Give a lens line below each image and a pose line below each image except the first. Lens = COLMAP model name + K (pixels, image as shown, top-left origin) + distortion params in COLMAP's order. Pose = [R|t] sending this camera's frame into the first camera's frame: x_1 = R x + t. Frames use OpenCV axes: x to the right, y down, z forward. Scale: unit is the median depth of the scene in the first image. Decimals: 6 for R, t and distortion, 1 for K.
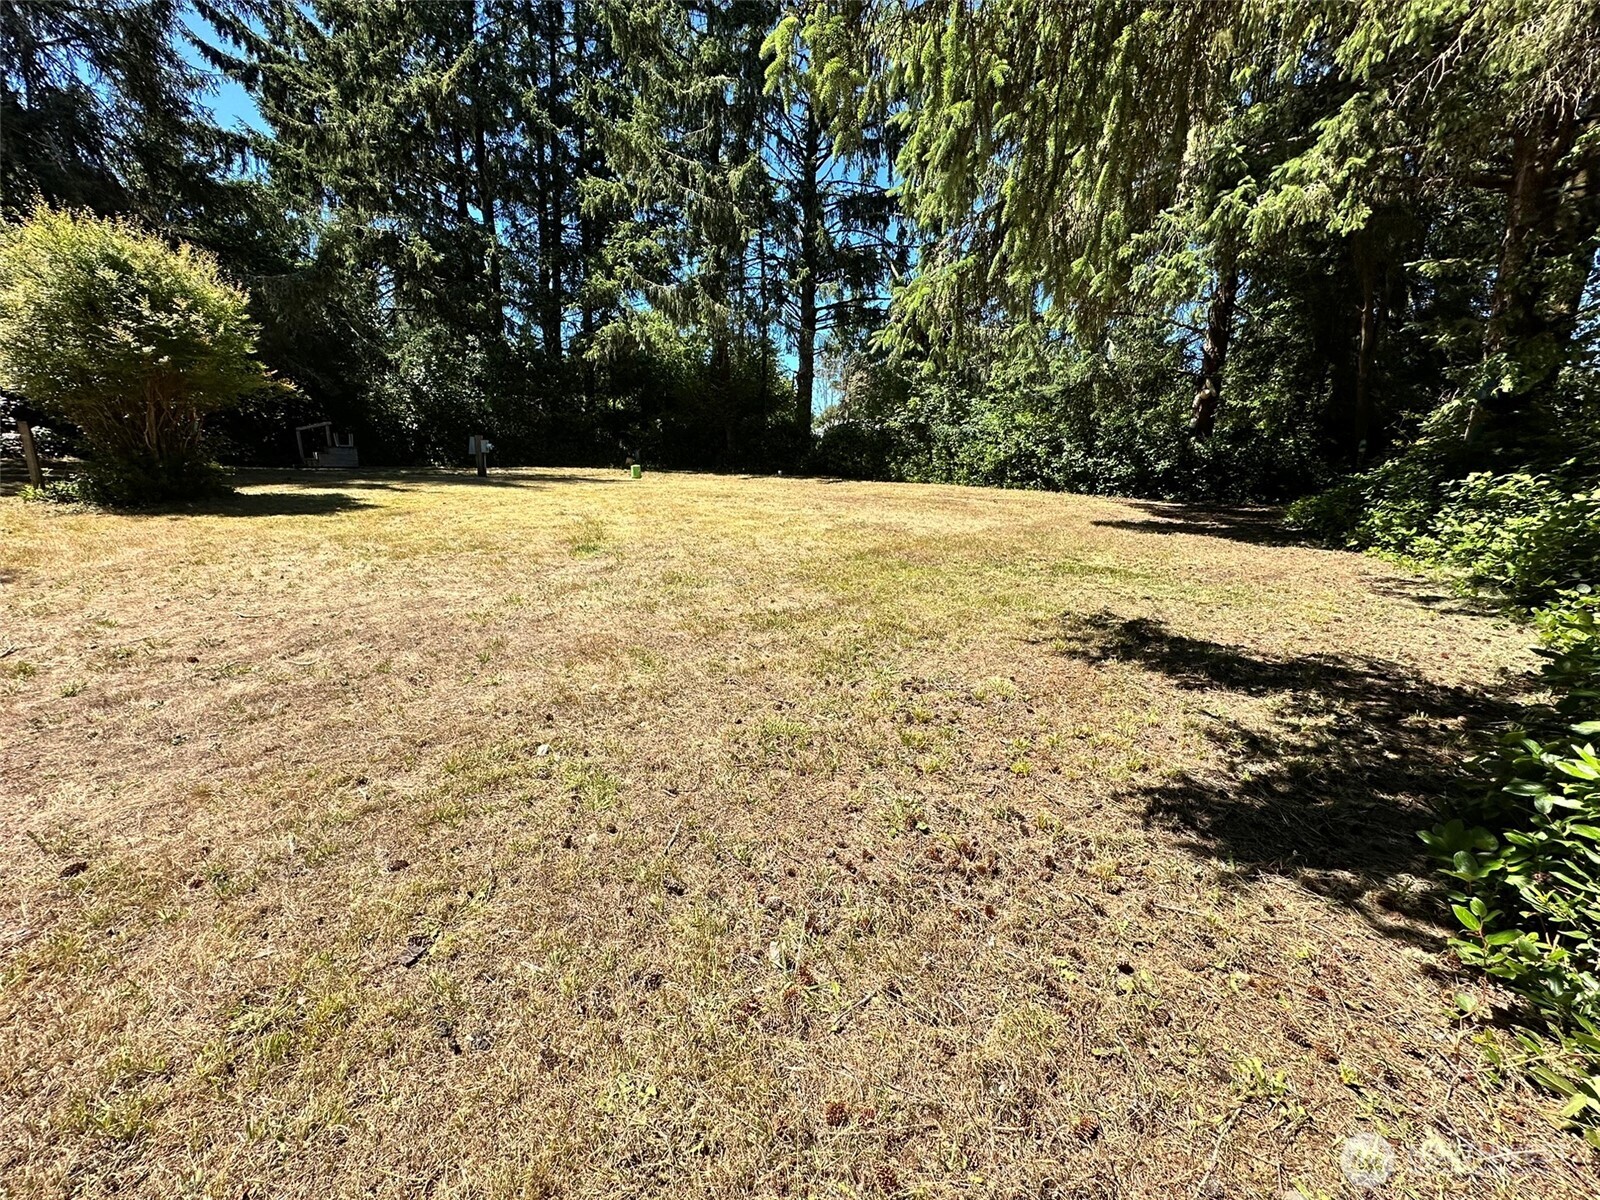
lens RADIAL K [[636.7, 0, 800.2], [0, 636.7, 598.4], [0, 0, 1]] dist [-0.002323, 0.000327]
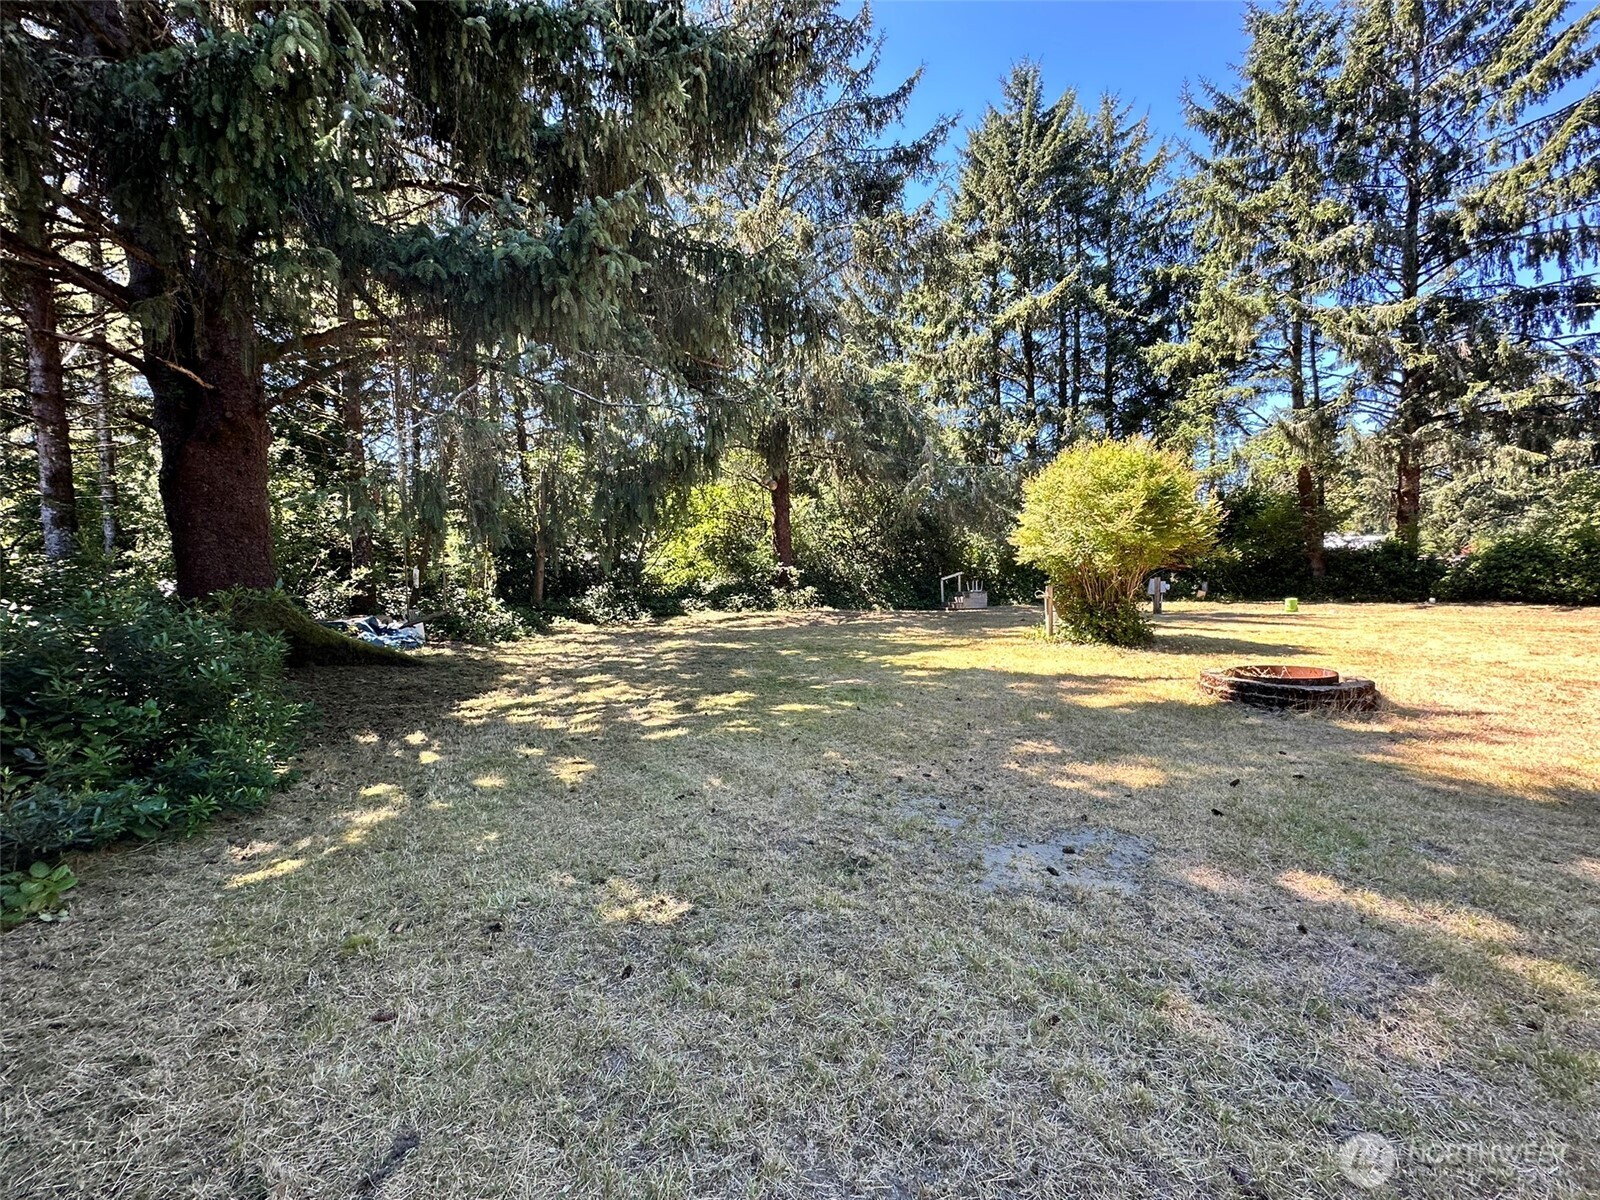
lens RADIAL K [[636.7, 0, 798.6], [0, 636.7, 600.0], [0, 0, 1]] dist [-0.002323, 0.000327]
pose [[0.887012, -0.033443, -0.460534, -1.309310], [-0.057941, 0.981429, -0.182867, 0.043050], [0.458097, 0.188889, 0.868601, -0.542414]]
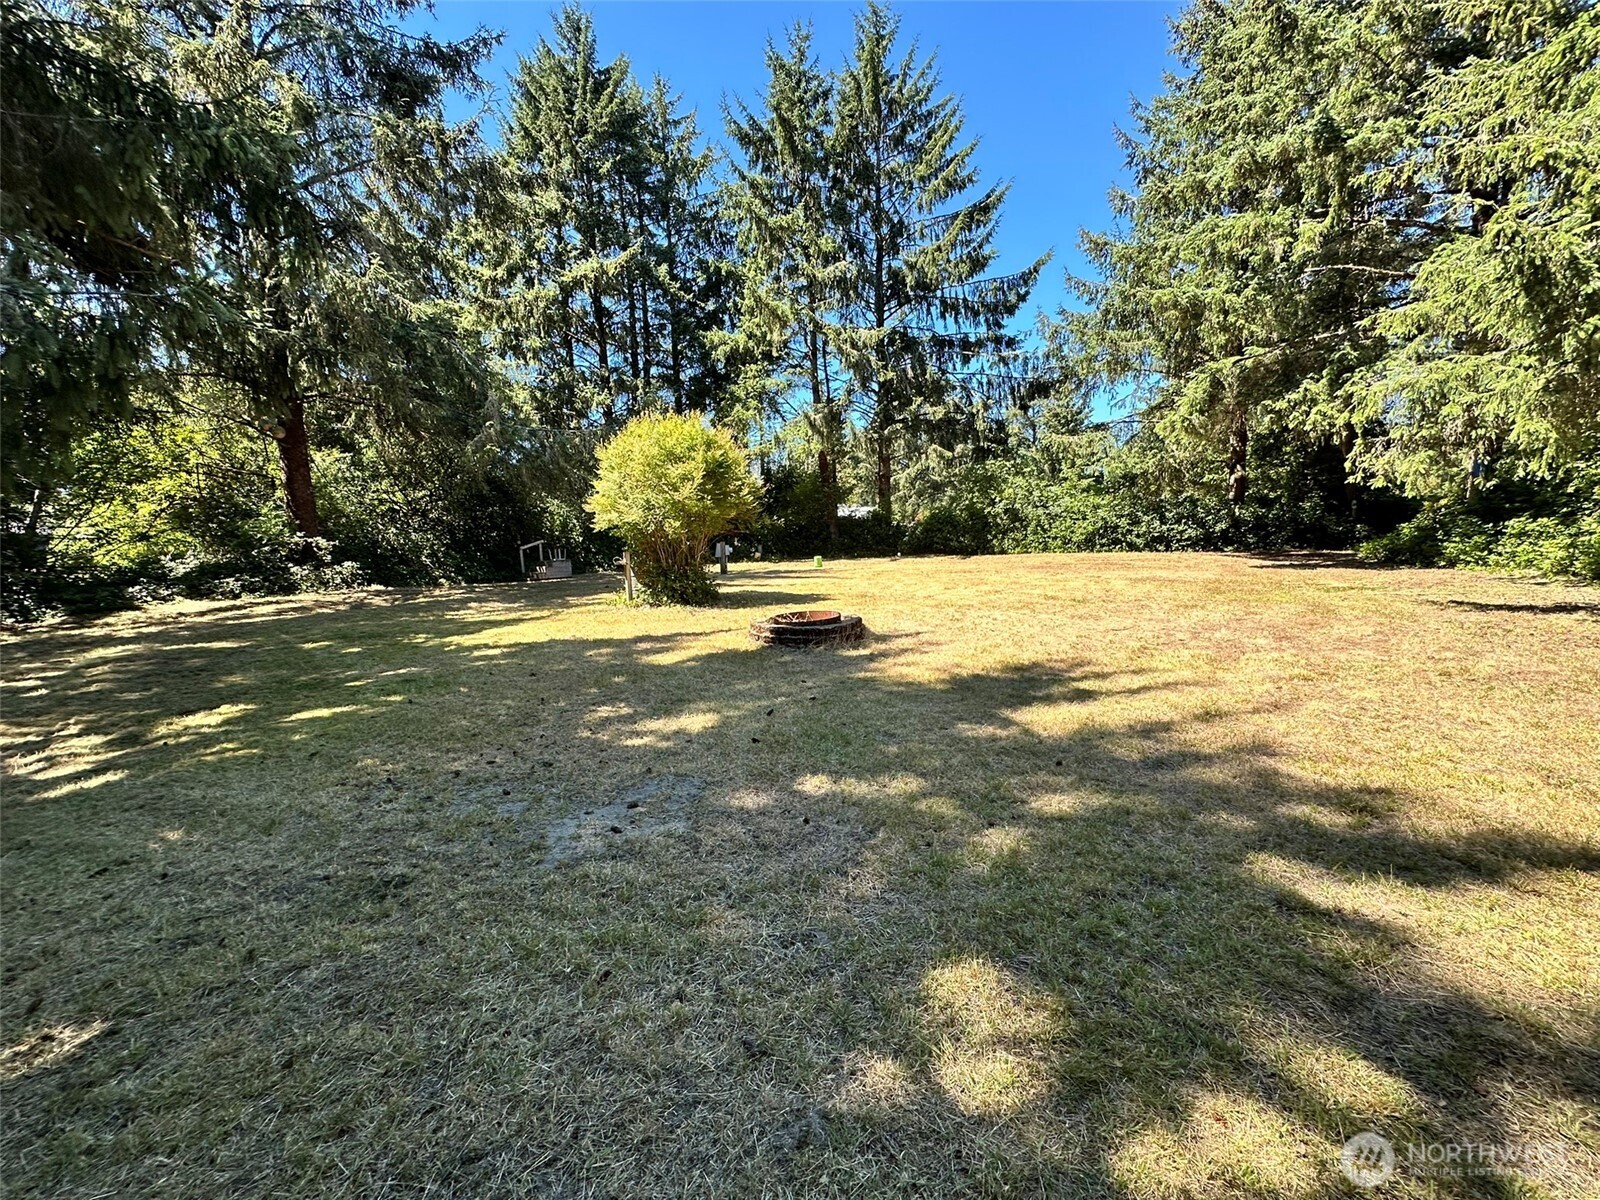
lens RADIAL K [[636.7, 0, 799.6], [0, 636.7, 599.8], [0, 0, 1]] dist [-0.002323, 0.000327]
pose [[0.986704, -0.085313, 0.138340, -1.280192], [0.102058, 0.987653, -0.118852, 0.041874], [-0.126492, 0.131390, 0.983227, -0.527540]]
